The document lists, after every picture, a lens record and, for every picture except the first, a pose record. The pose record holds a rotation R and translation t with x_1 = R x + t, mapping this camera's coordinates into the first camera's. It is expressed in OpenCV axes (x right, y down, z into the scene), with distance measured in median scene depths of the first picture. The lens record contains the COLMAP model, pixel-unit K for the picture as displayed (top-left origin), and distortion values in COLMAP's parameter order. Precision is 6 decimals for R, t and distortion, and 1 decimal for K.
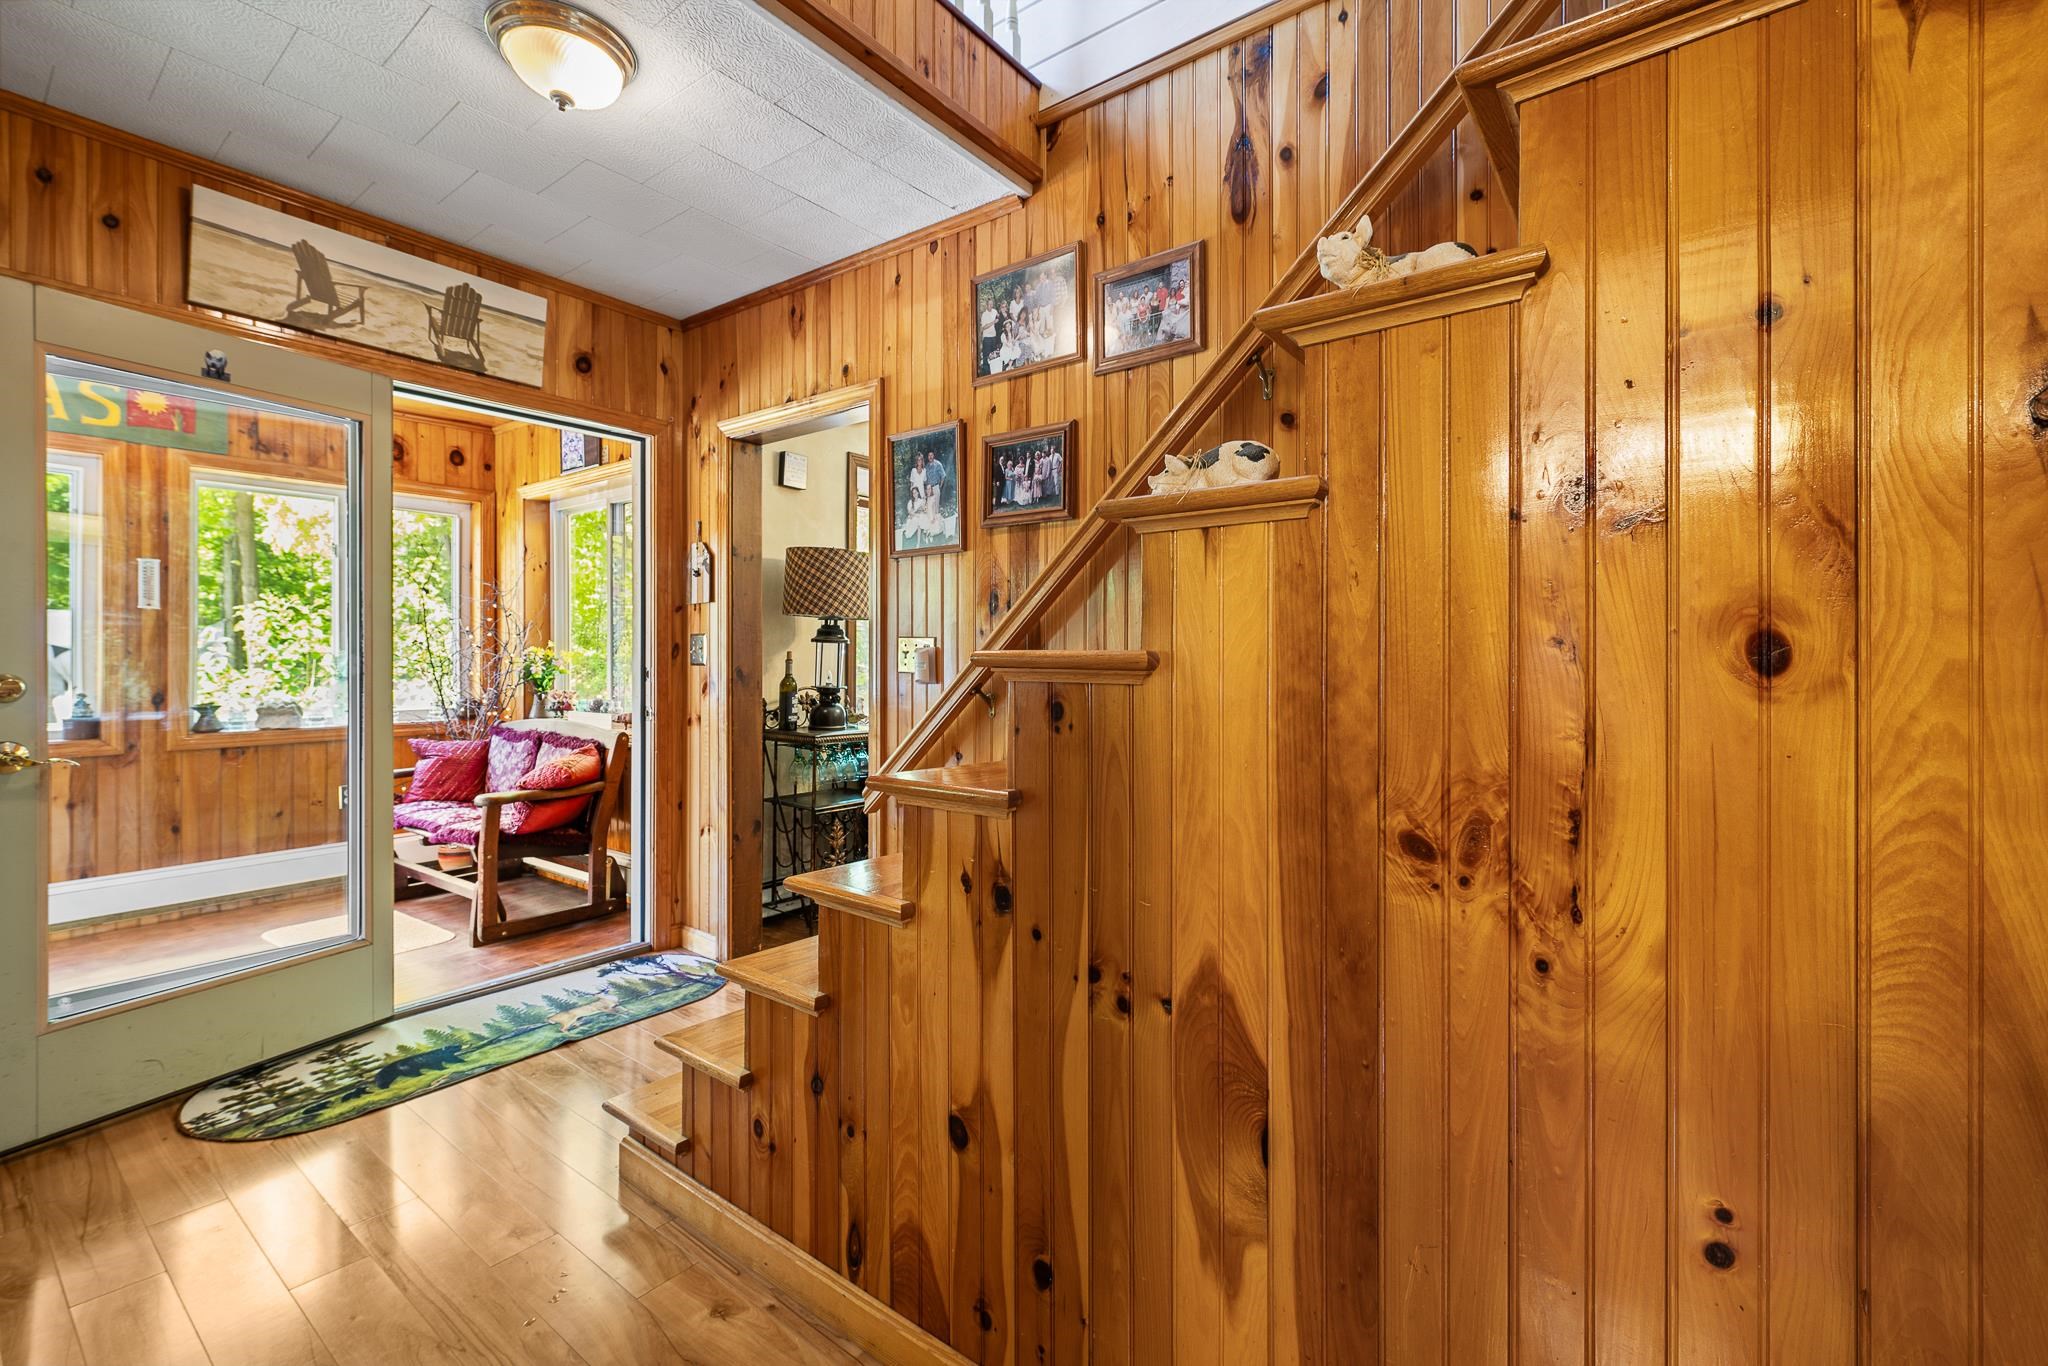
lens RADIAL K [[887.0, 0, 1020.1], [0, 887.0, 656.5], [0, 0, 1]] dist [-0.001329, -0.000200]
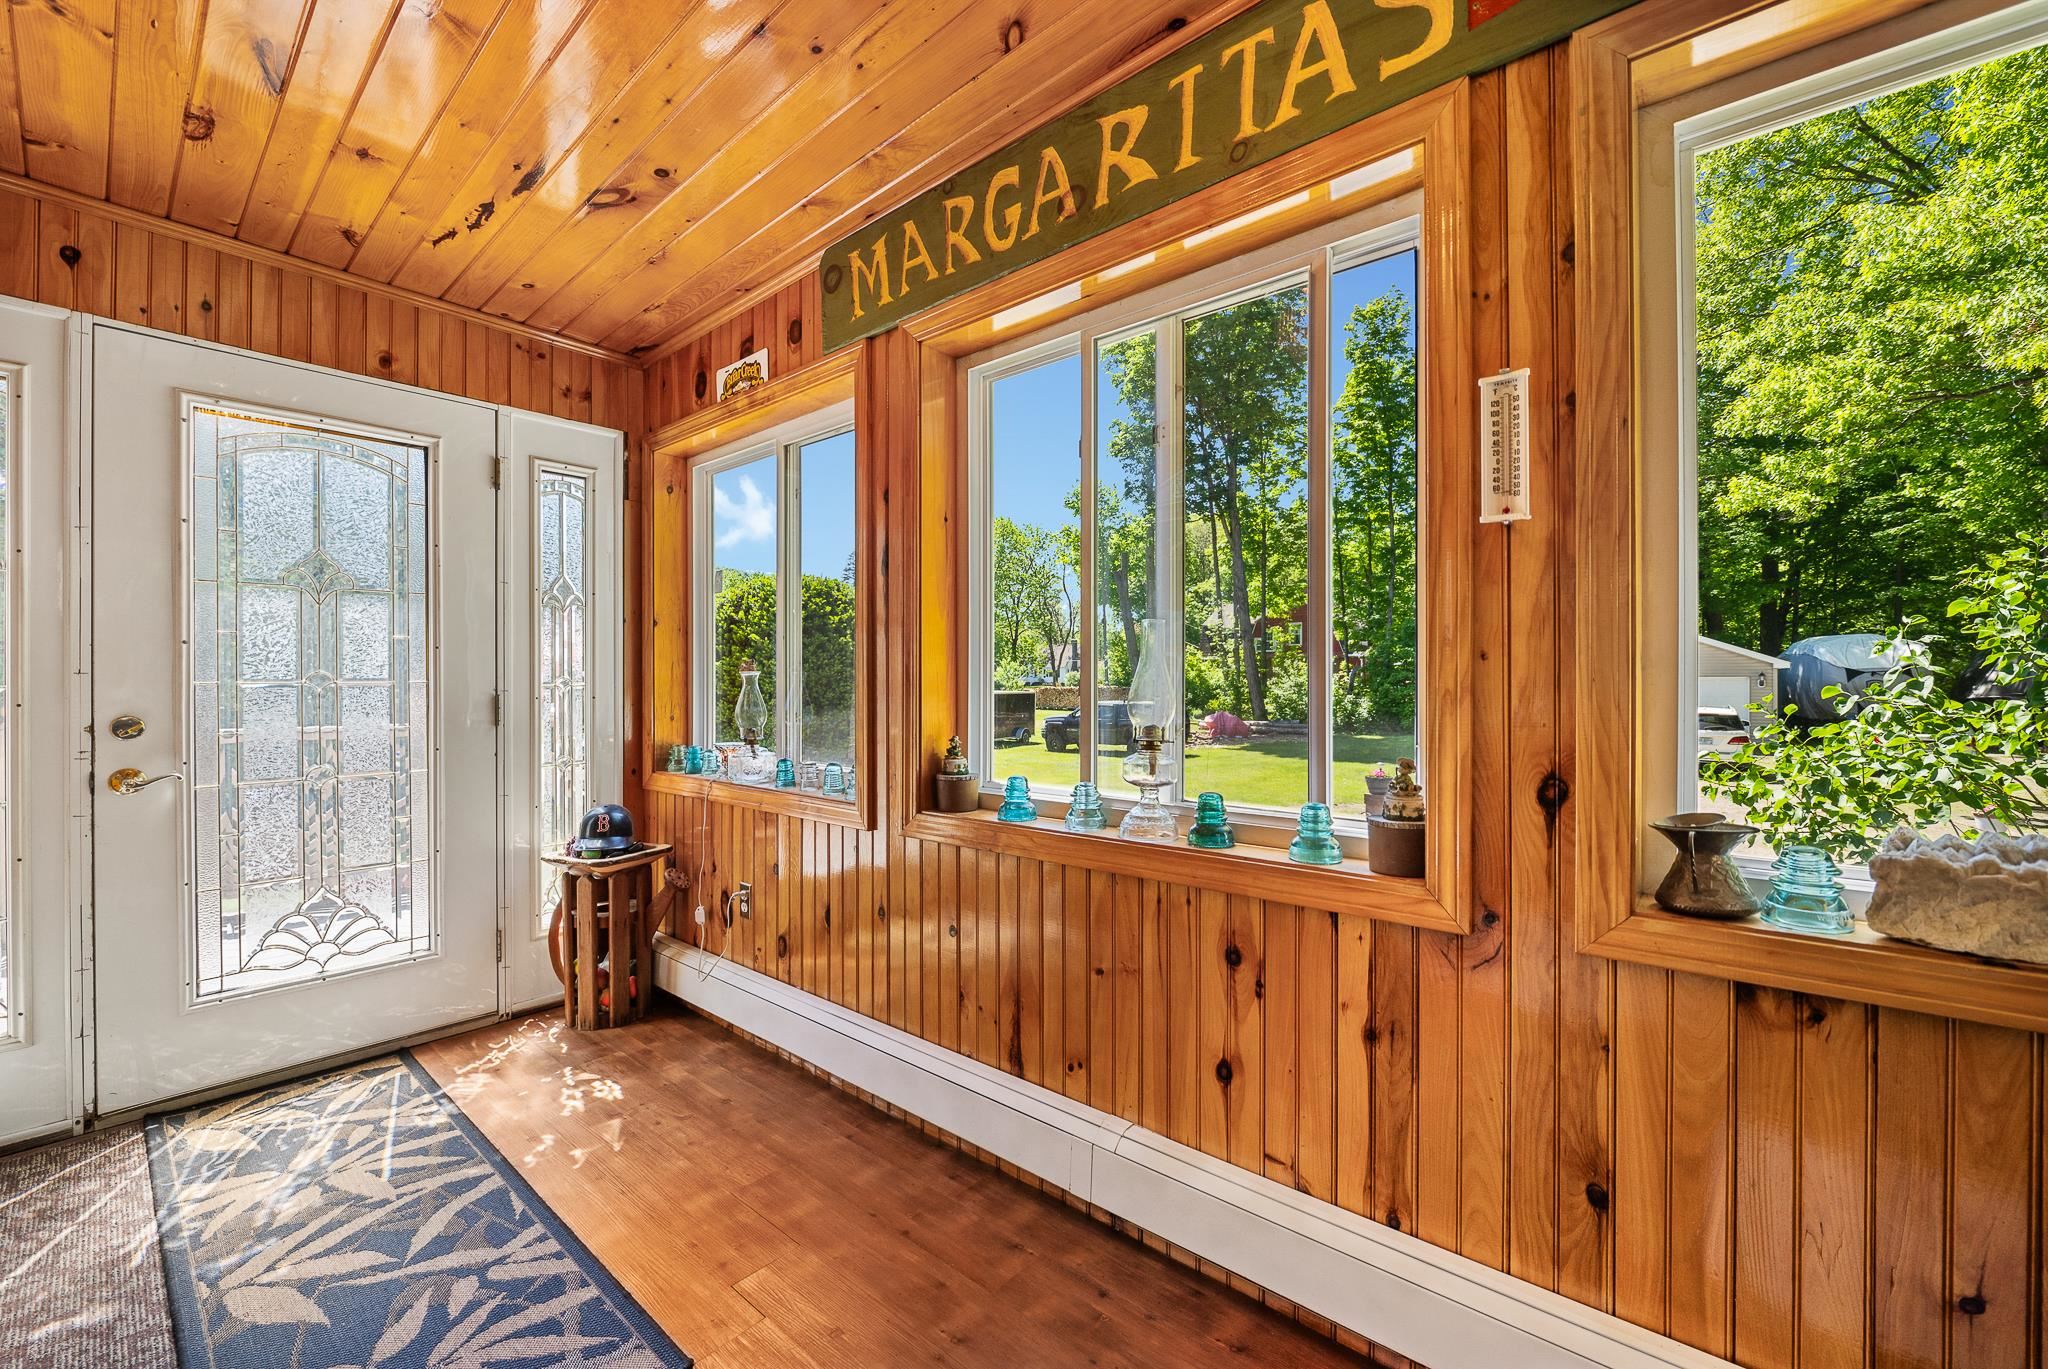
lens RADIAL K [[816.5, 0, 1020.8], [0, 816.5, 678.5], [0, 0, 1]] dist [-0.007051, -0.000819]
pose [[0.202498, -0.002594, -0.979279, -0.713265], [0.006375, 0.999979, -0.001331, 0.003537], [0.979262, -0.005974, 0.202510, 0.742391]]
